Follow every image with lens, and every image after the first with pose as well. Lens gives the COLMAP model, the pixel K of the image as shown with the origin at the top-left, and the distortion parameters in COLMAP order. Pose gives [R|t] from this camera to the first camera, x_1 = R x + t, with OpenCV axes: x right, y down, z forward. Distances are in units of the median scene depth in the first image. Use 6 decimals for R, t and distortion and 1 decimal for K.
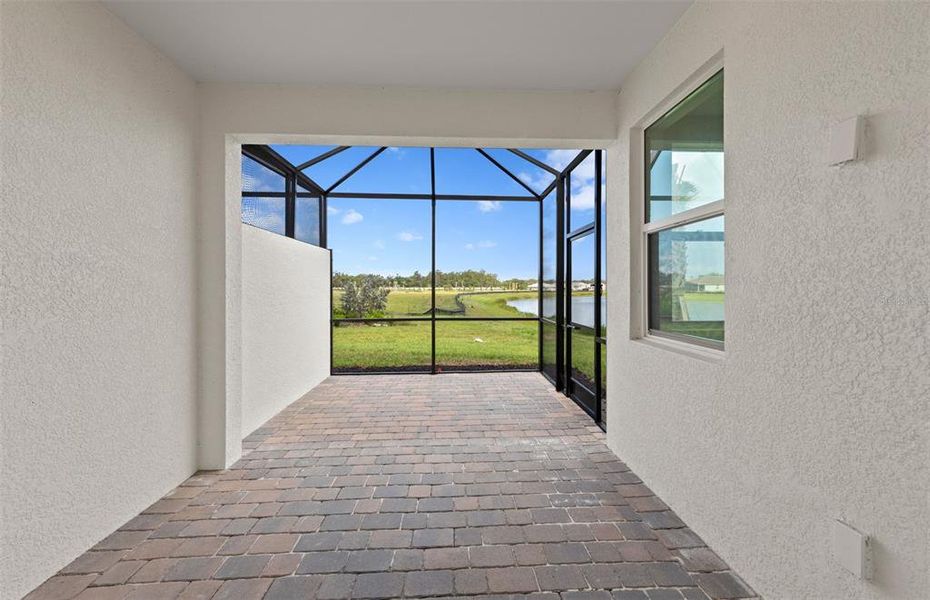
lens RADIAL K [[361.5, 0, 466.4], [0, 361.5, 290.6], [0, 0, 1]] dist [0.008195, -0.001204]
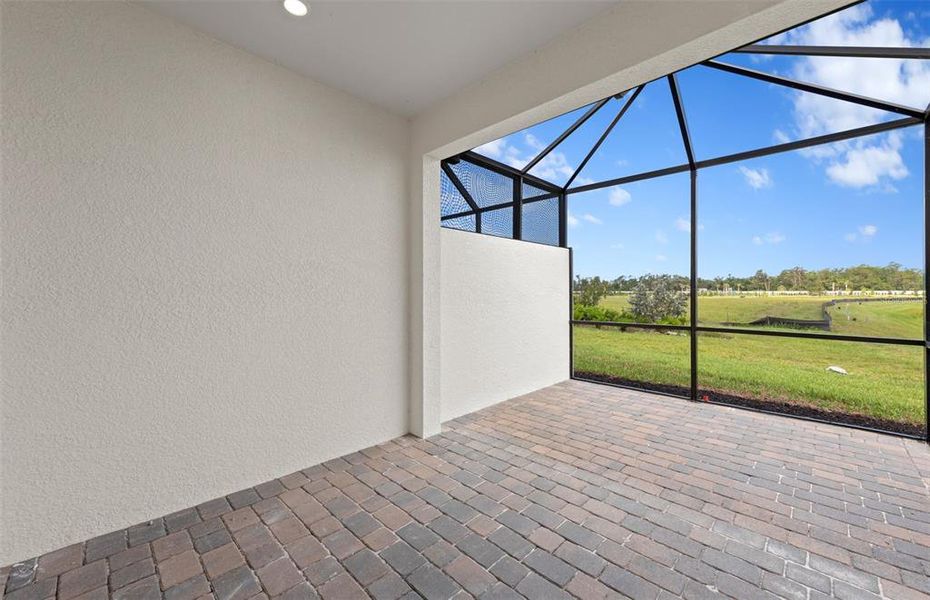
lens RADIAL K [[361.5, 0, 463.7], [0, 361.5, 291.3], [0, 0, 1]] dist [0.008195, -0.001204]
pose [[0.680945, -0.001618, -0.732333, 0.207389], [-0.004894, 0.999965, -0.006760, 0.014192], [0.732318, 0.008187, 0.680914, 0.208073]]
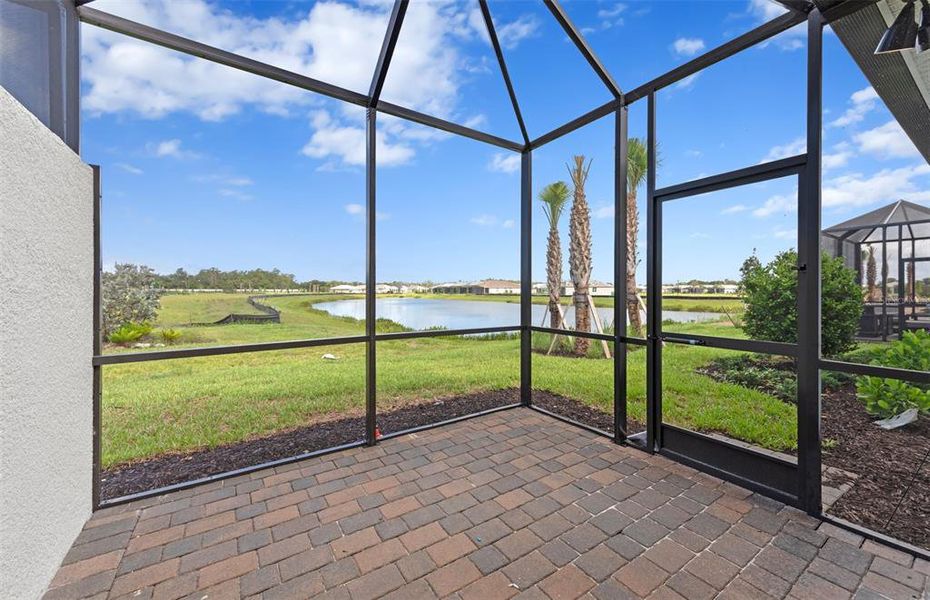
lens RADIAL K [[361.5, 0, 471.6], [0, 361.5, 291.5], [0, 0, 1]] dist [0.008195, -0.001204]
pose [[0.858190, -0.000379, 0.513332, -0.358835], [0.002323, 0.999992, -0.003145, 0.021126], [-0.513327, 0.003891, 0.858184, 0.741414]]
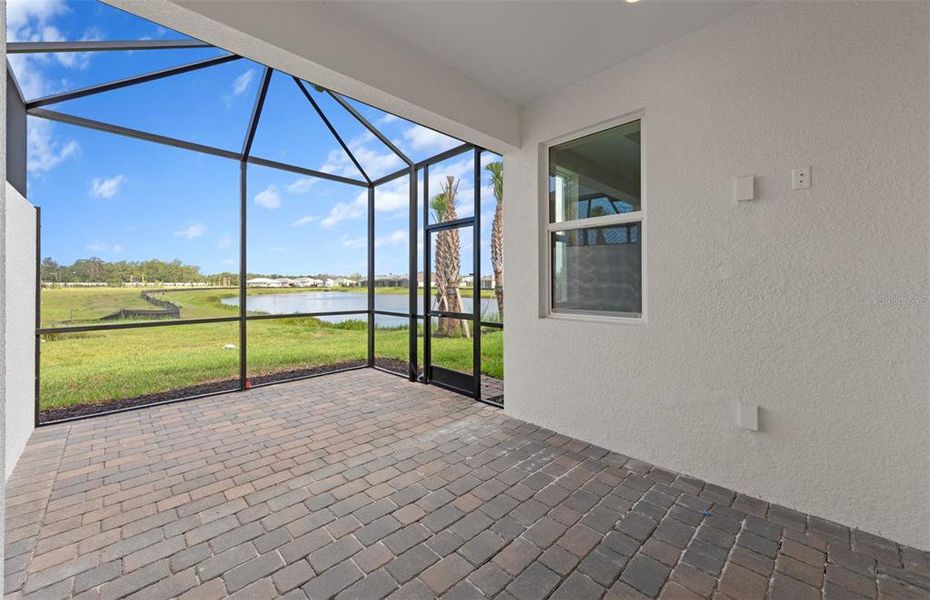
lens RADIAL K [[361.5, 0, 466.9], [0, 361.5, 284.1], [0, 0, 1]] dist [0.008195, -0.001204]
pose [[0.753214, -0.000014, 0.657776, -0.365407], [0.004086, 0.999981, -0.004658, 0.018475], [-0.657763, 0.006196, 0.753199, 0.177991]]
